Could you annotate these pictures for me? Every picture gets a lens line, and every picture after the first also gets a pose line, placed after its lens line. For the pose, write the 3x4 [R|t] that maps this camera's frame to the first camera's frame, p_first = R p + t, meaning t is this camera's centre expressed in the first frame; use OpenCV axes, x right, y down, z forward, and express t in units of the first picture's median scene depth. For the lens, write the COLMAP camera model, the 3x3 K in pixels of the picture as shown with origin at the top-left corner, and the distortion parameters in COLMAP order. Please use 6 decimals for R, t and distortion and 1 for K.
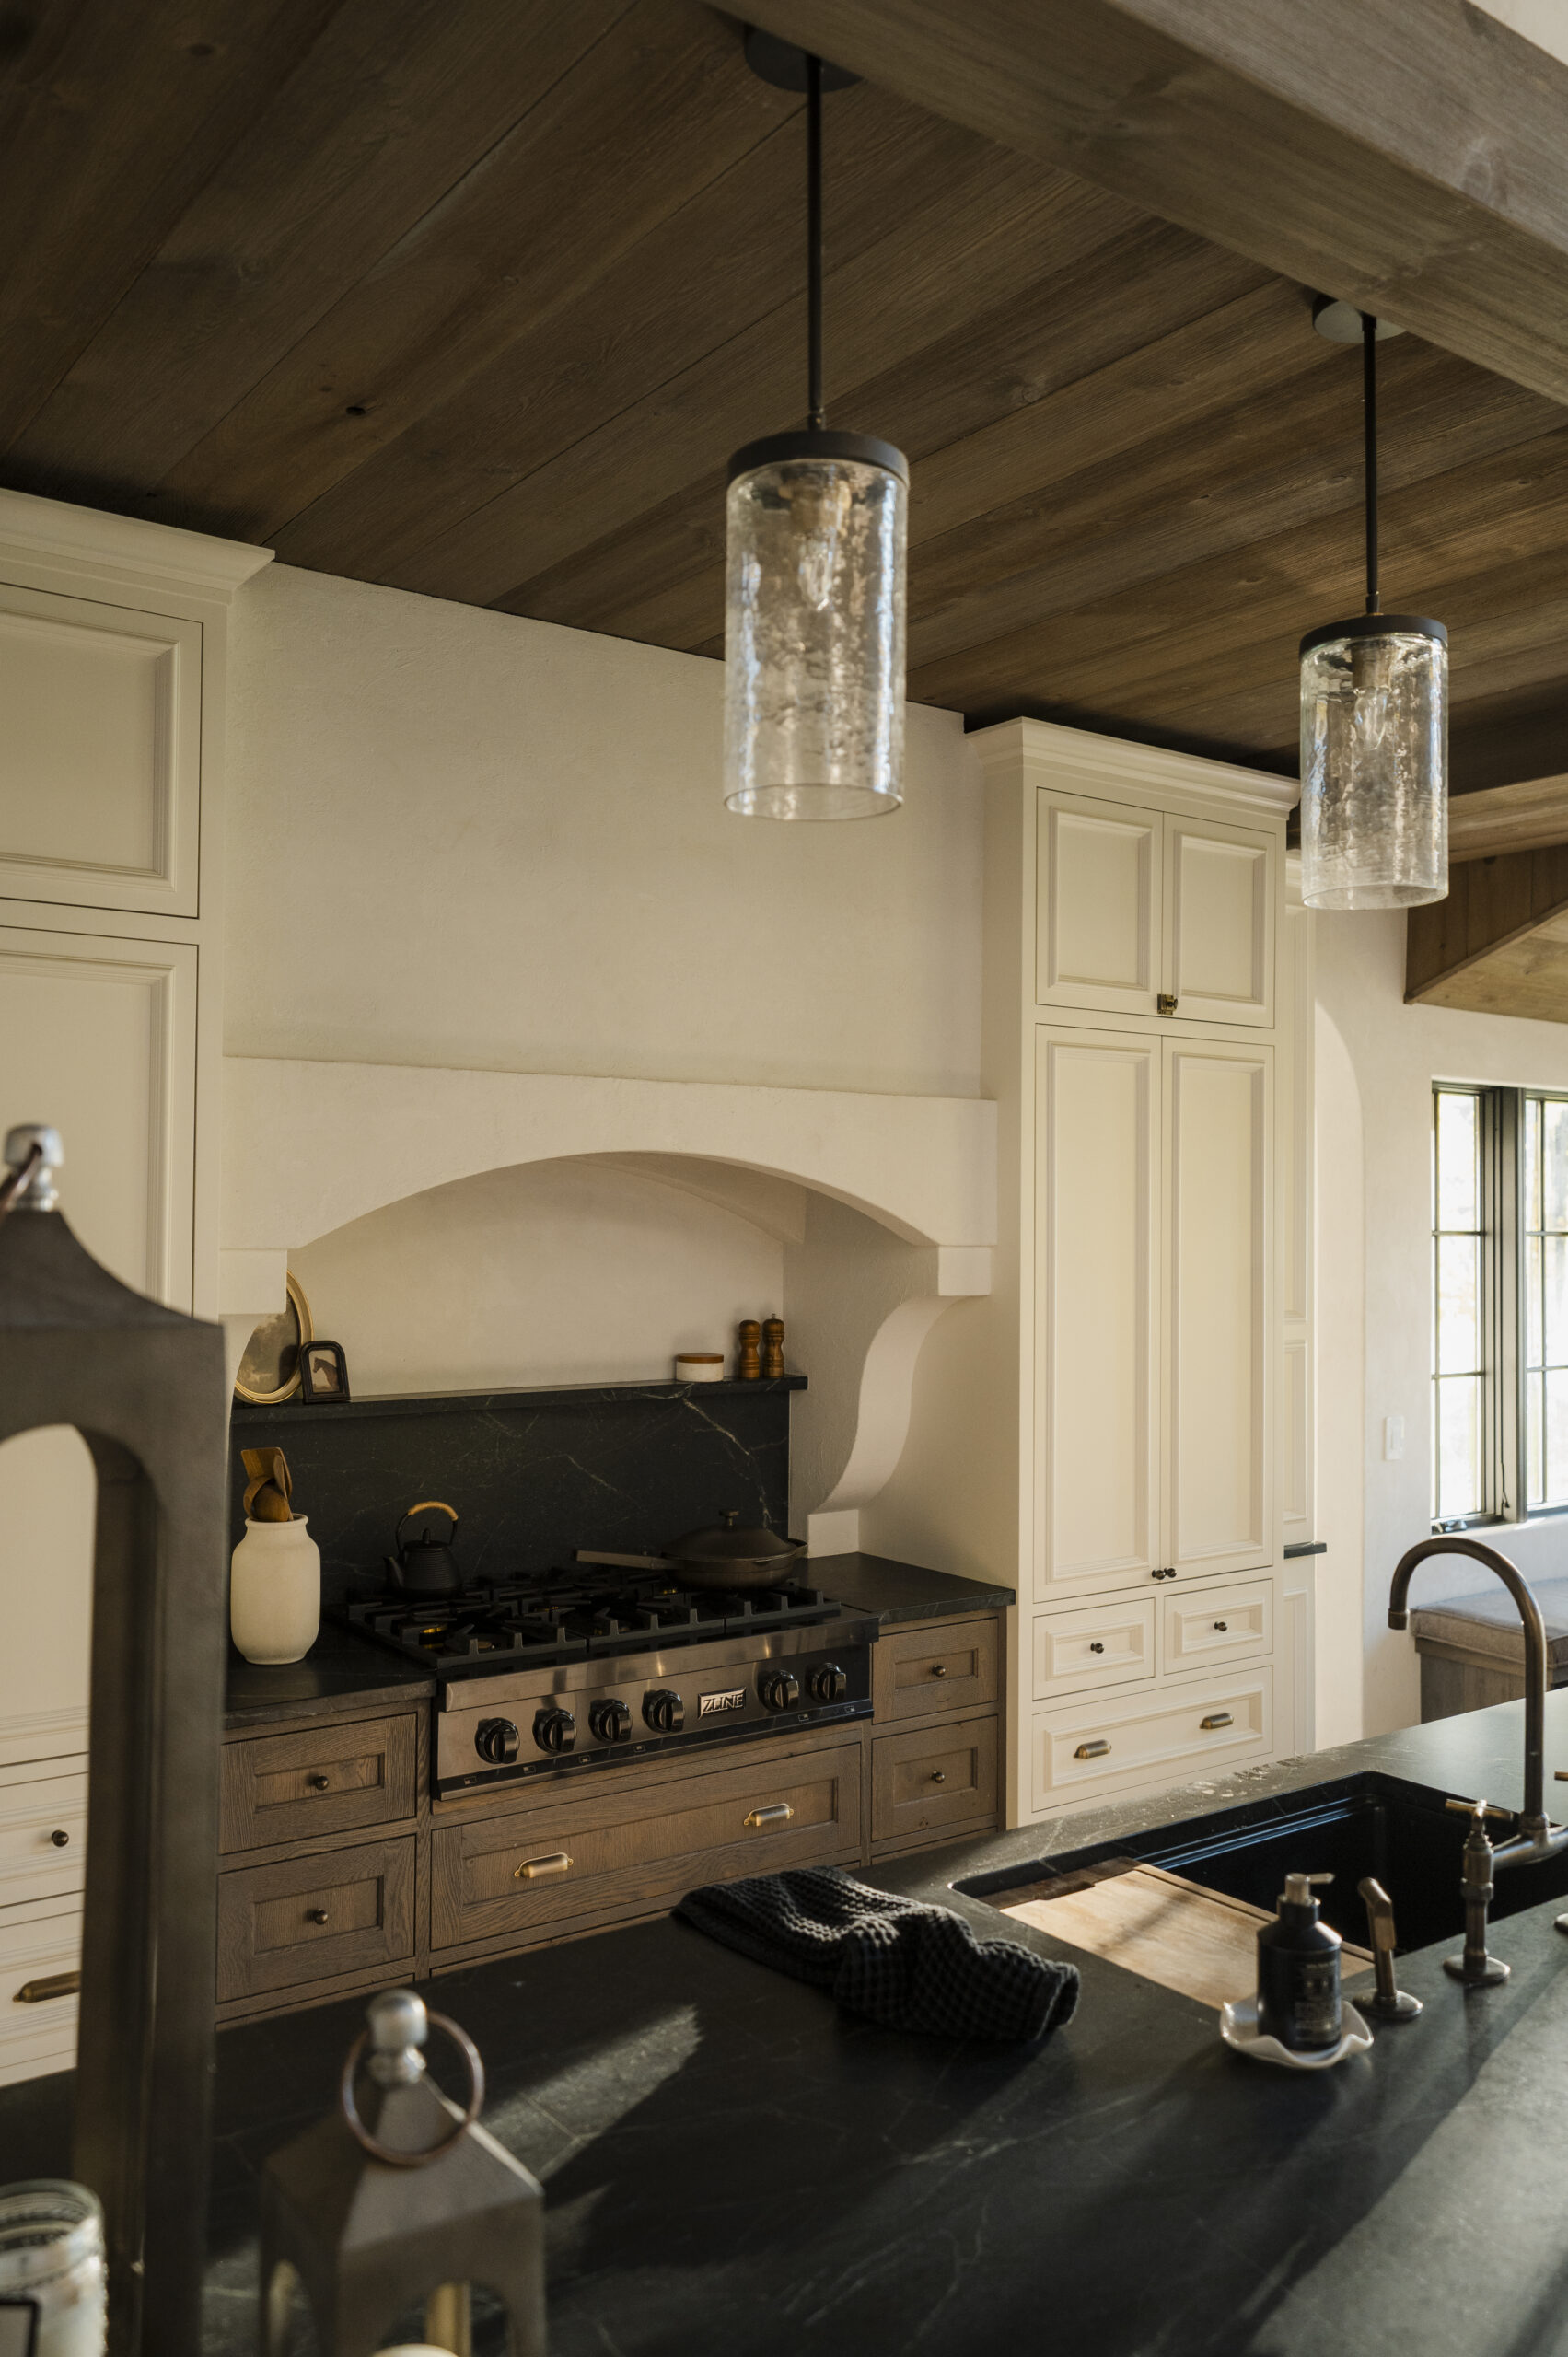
lens RADIAL K [[1841.4, 0, 784.0], [0, 1841.4, 1178.5], [0, 0, 1]] dist [0.011033, -0.007733]
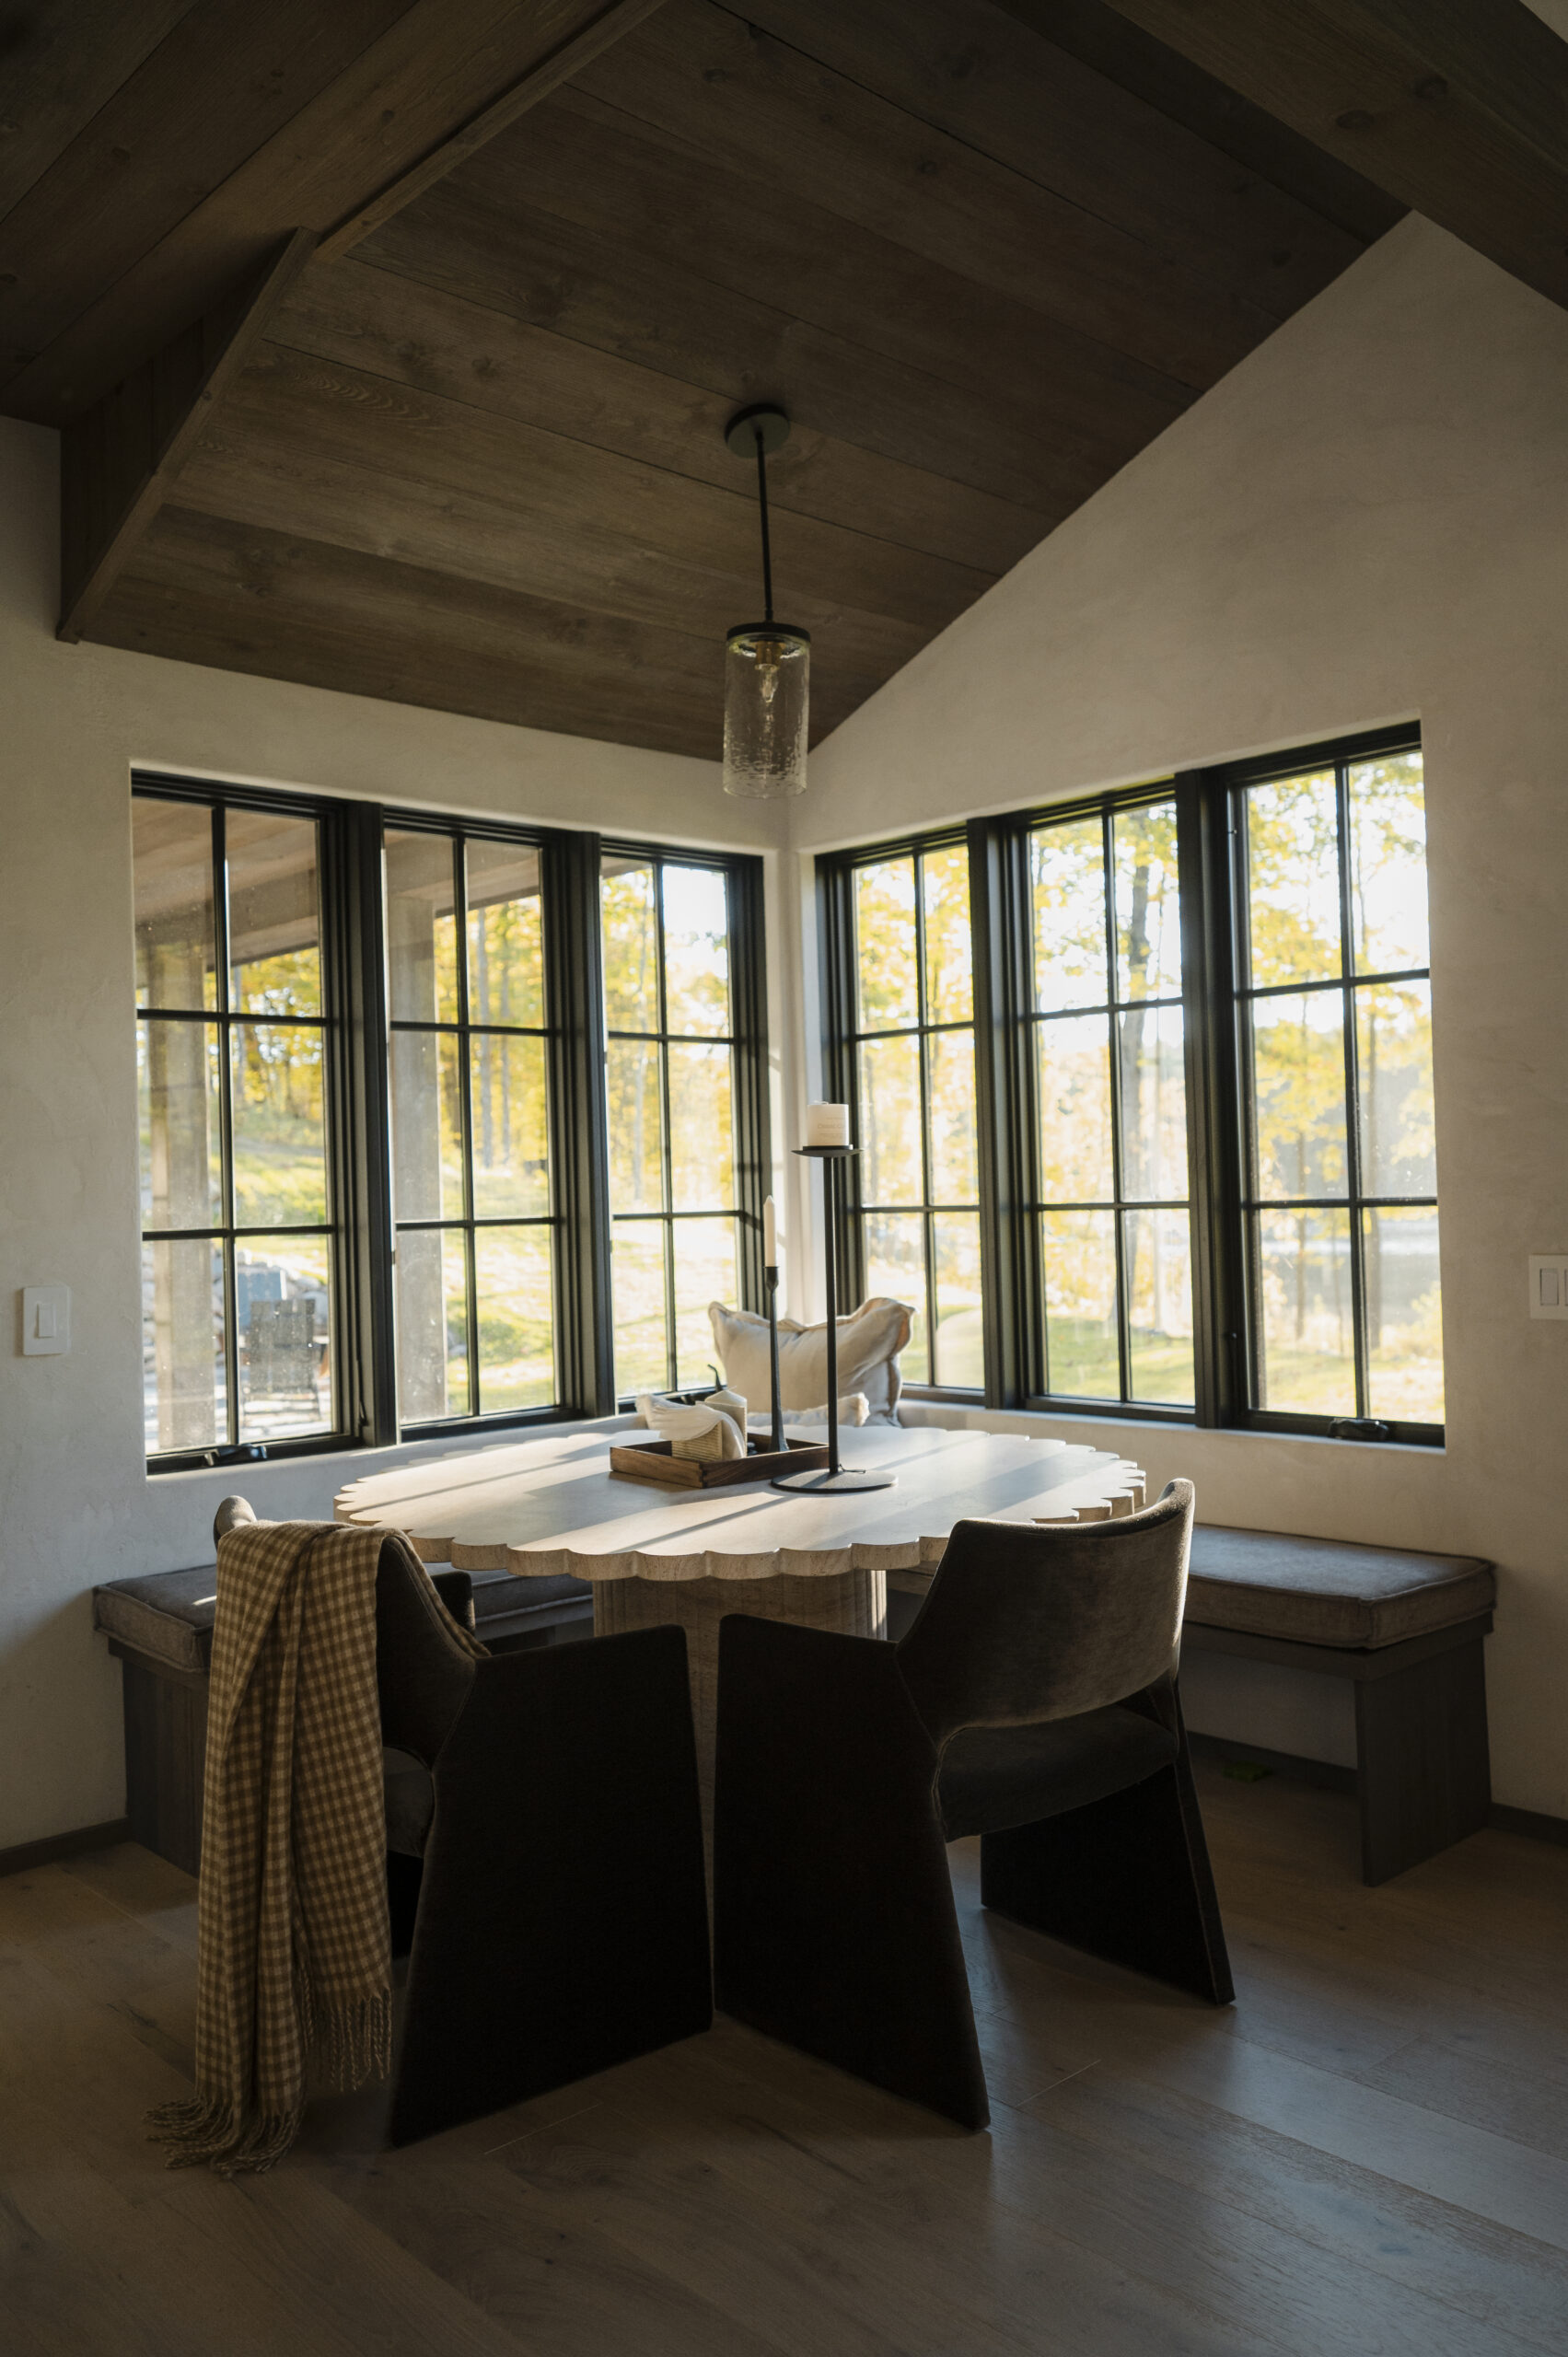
lens RADIAL K [[1841.4, 0, 784.0], [0, 1841.4, 1178.5], [0, 0, 1]] dist [0.011033, -0.007733]
pose [[0.991706, -0.035638, 0.123484, 0.745303], [0.034026, 0.999306, 0.015137, 0.132796], [-0.123937, -0.010810, 0.992231, 0.507894]]
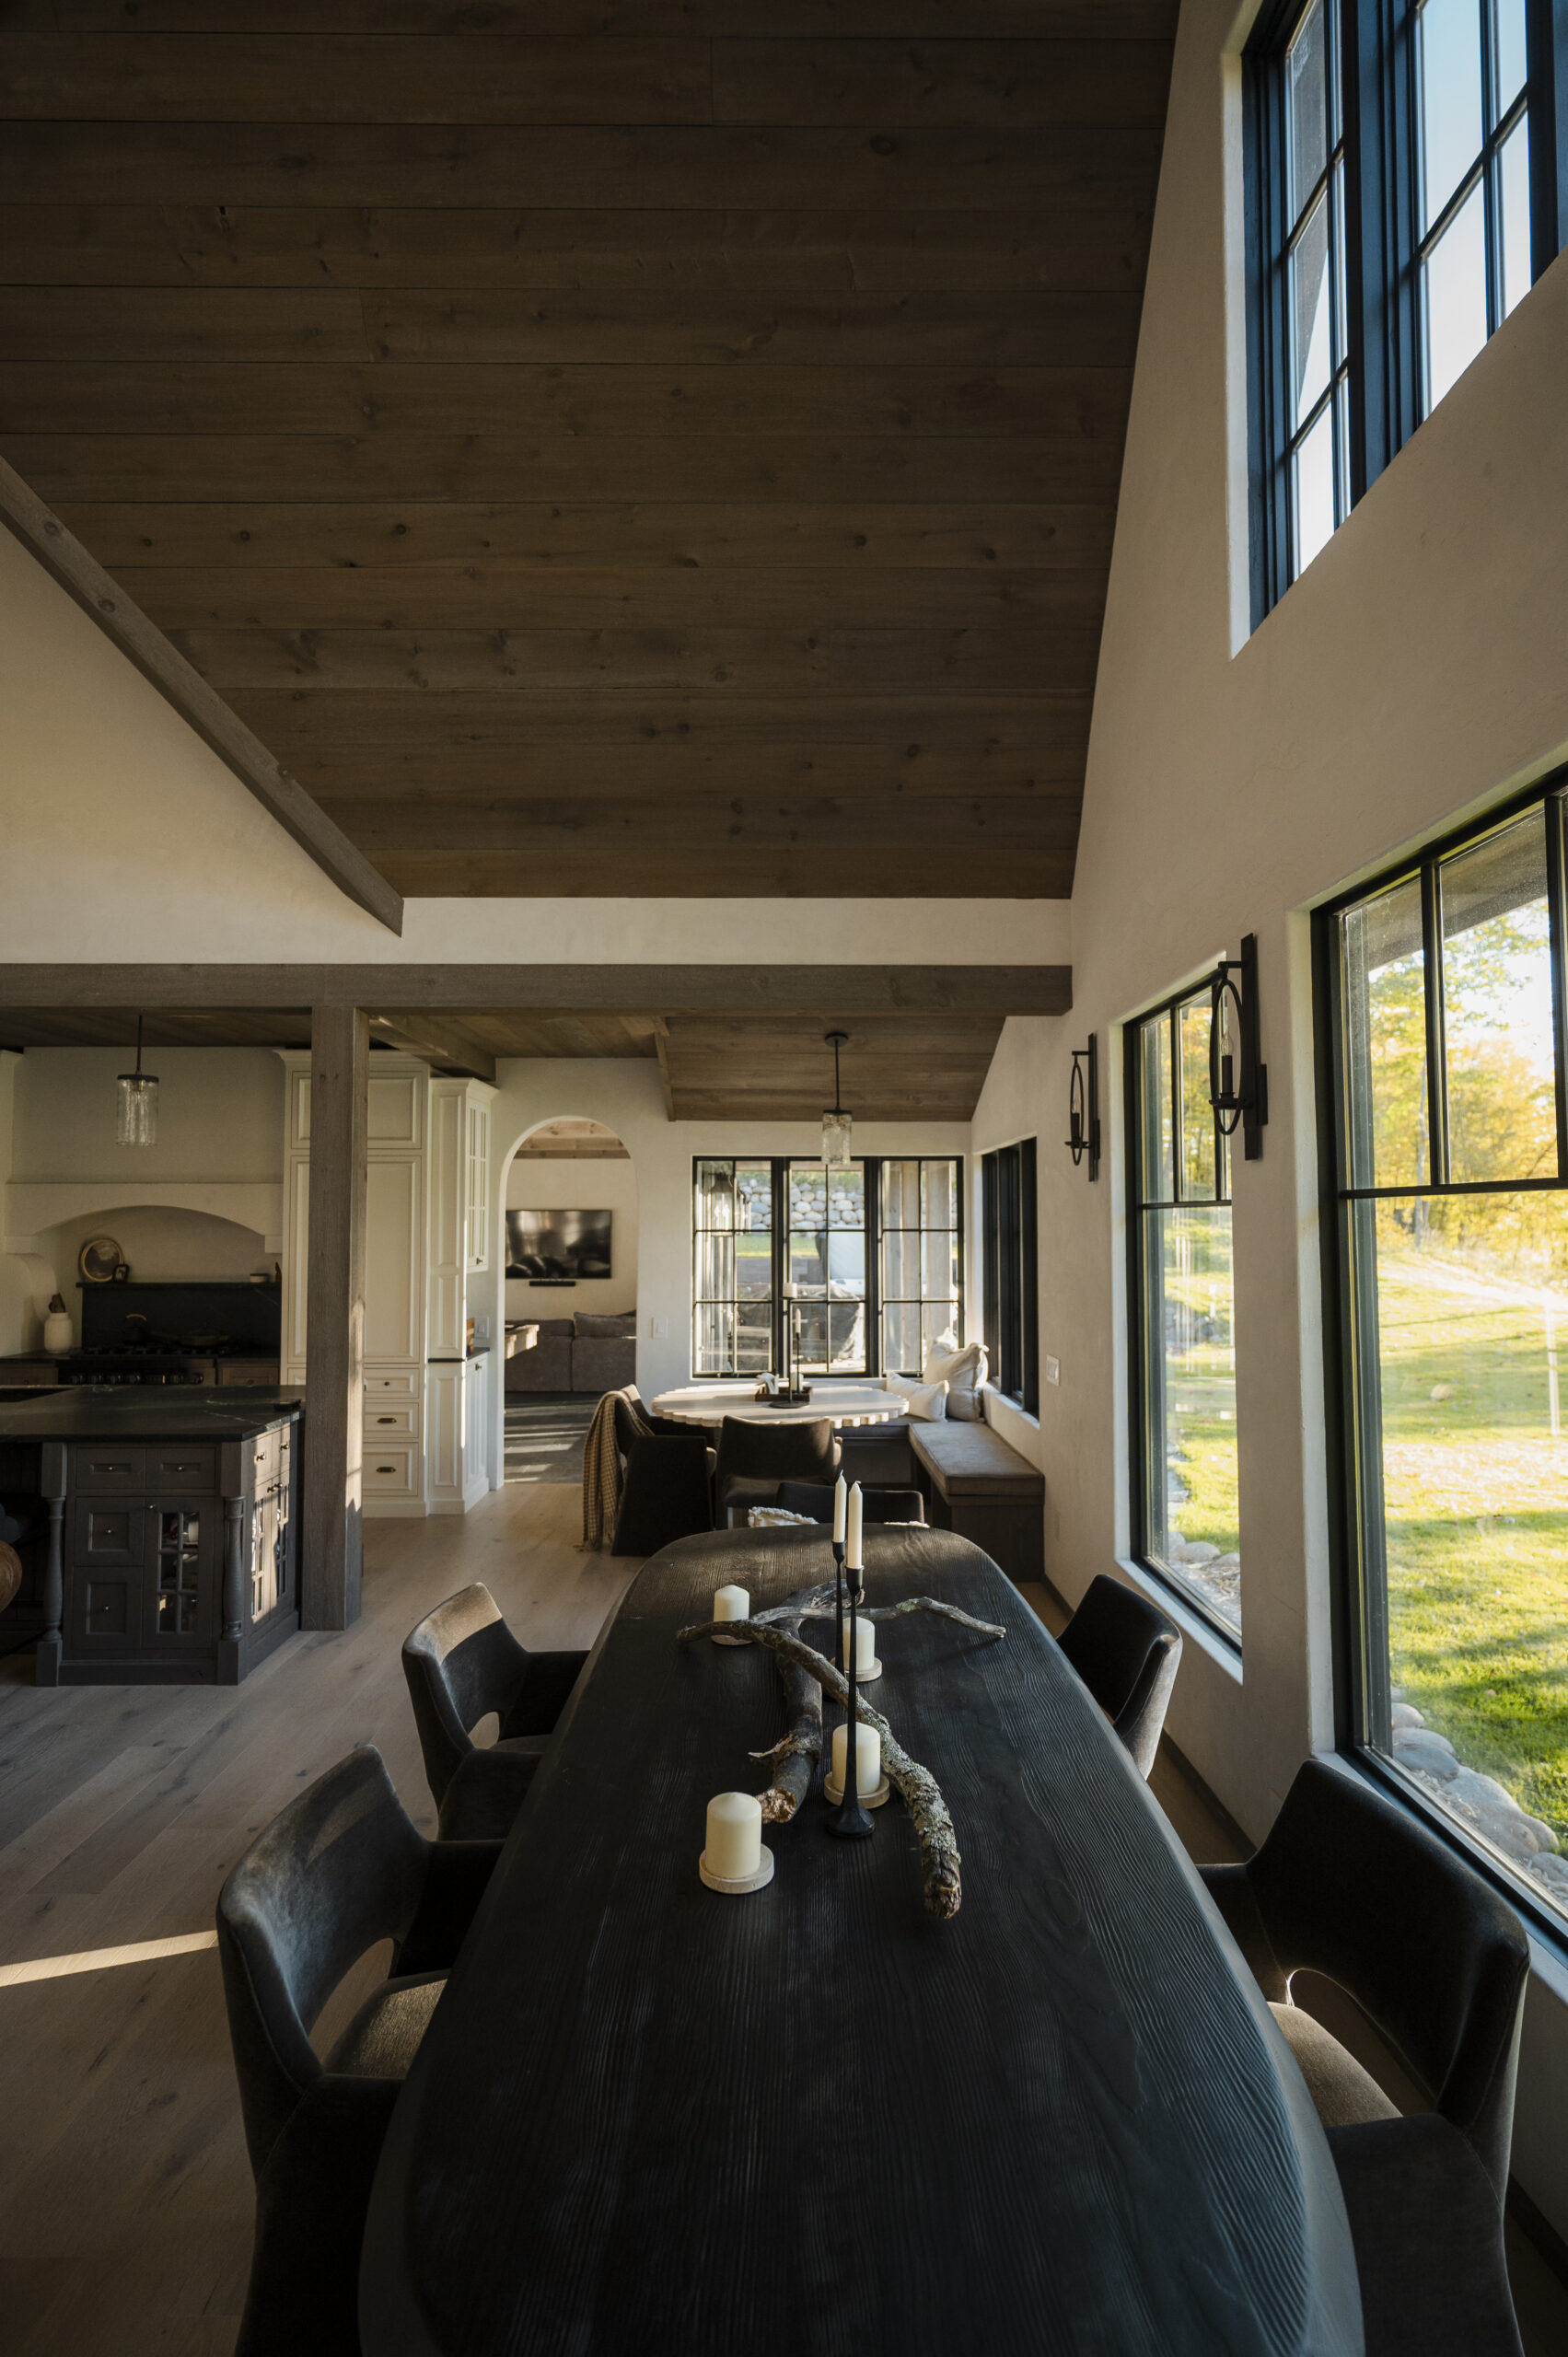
lens RADIAL K [[1124.8, 0, 772.9], [0, 1124.8, 1176.3], [0, 0, 1]] dist [-0.000348, 0.000452]
pose [[0.811402, -0.031274, -0.583651, 1.761980], [0.018428, 0.999440, -0.027935, 0.008237], [0.584198, 0.011912, 0.811524, 0.042424]]
